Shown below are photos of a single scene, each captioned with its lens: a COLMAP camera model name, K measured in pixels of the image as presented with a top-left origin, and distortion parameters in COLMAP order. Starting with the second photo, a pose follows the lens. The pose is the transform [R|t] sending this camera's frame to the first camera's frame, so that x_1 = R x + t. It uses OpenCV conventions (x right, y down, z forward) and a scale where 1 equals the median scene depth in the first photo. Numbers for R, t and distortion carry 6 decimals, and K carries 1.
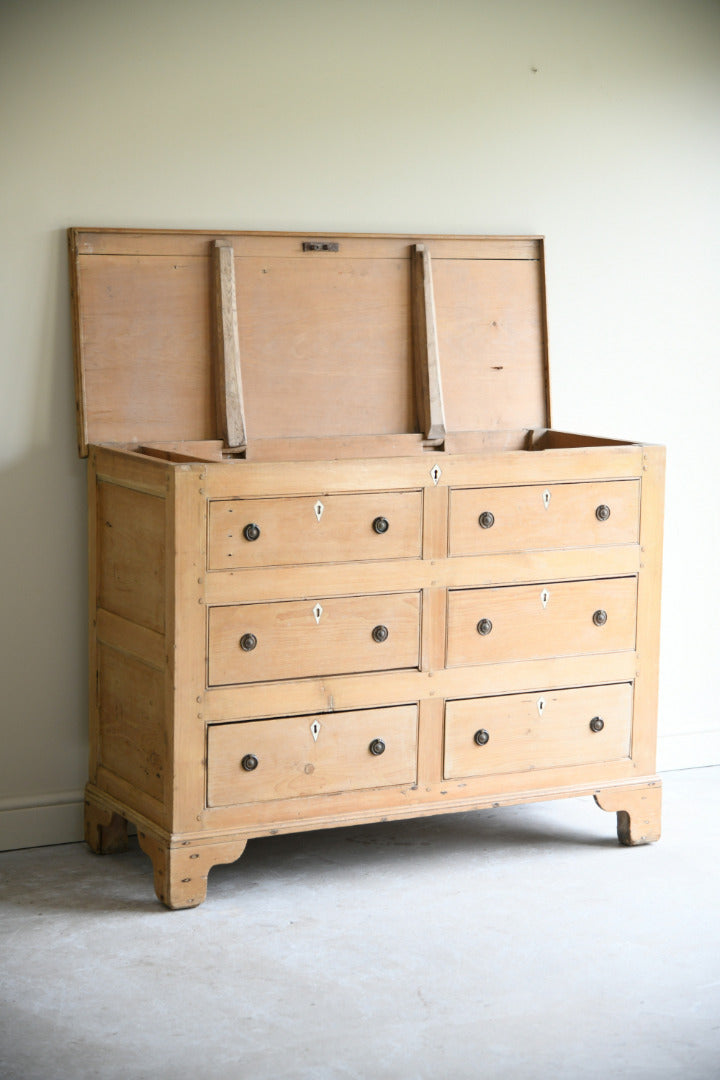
lens RADIAL K [[2156.4, 0, 360.0], [0, 2156.4, 540.0], [0, 0, 1]] dist [-0.020257, 0.018109]
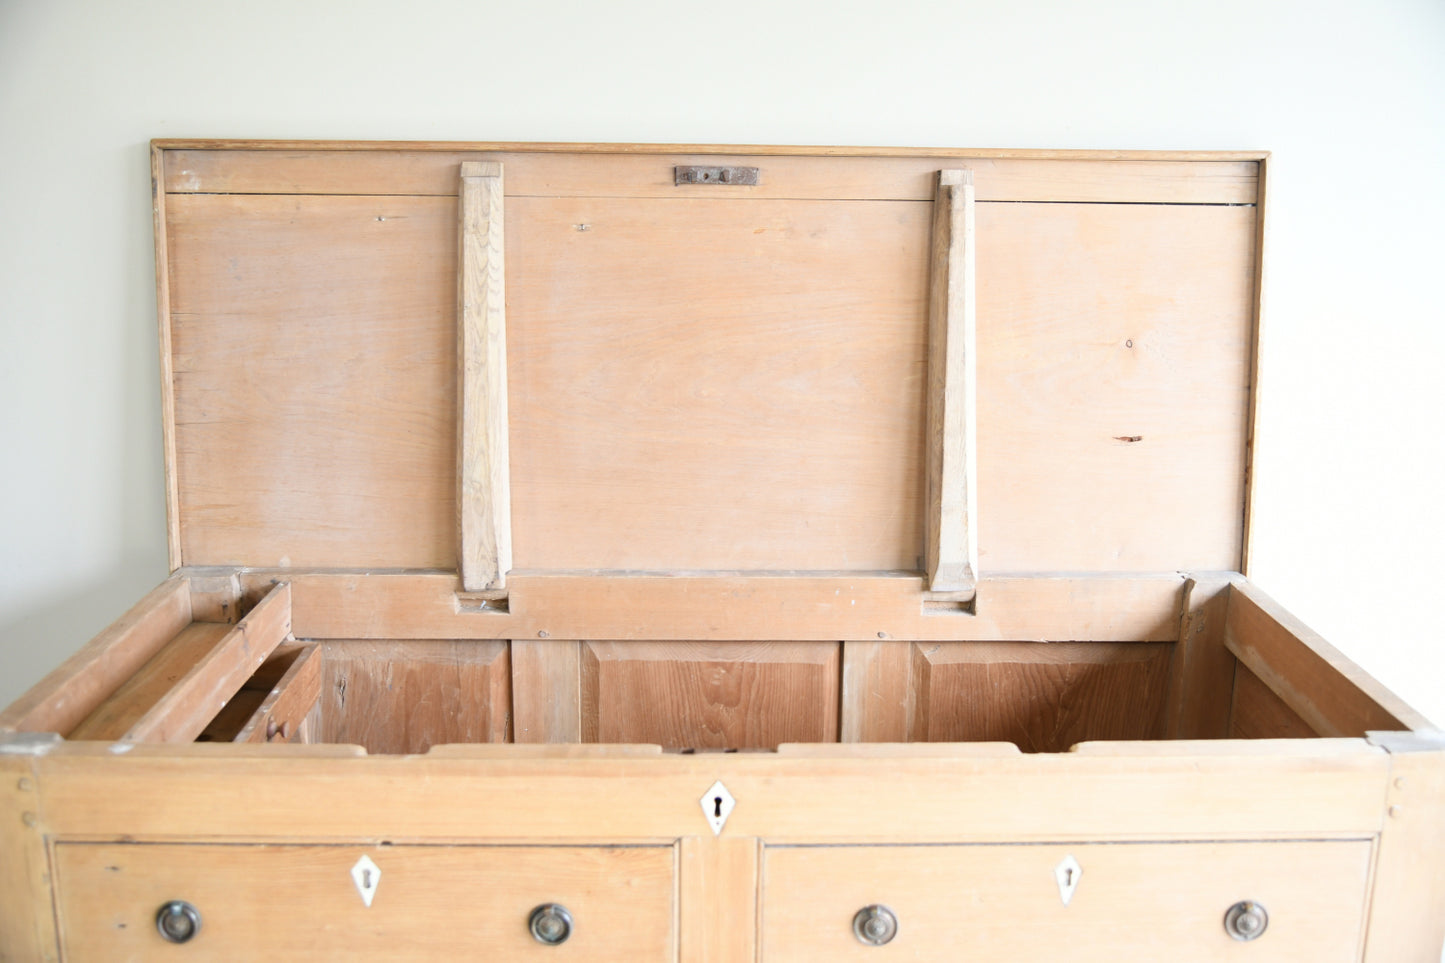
lens RADIAL K [[1374.8, 0, 722.5], [0, 1374.8, 481.5], [0, 0, 1]] dist [-0.035610, 0.000584]
pose [[0.891560, 0.100250, -0.441669, 0.130430], [-0.059624, 0.992687, 0.104960, -0.107335], [0.448961, -0.067244, 0.891017, 0.773156]]
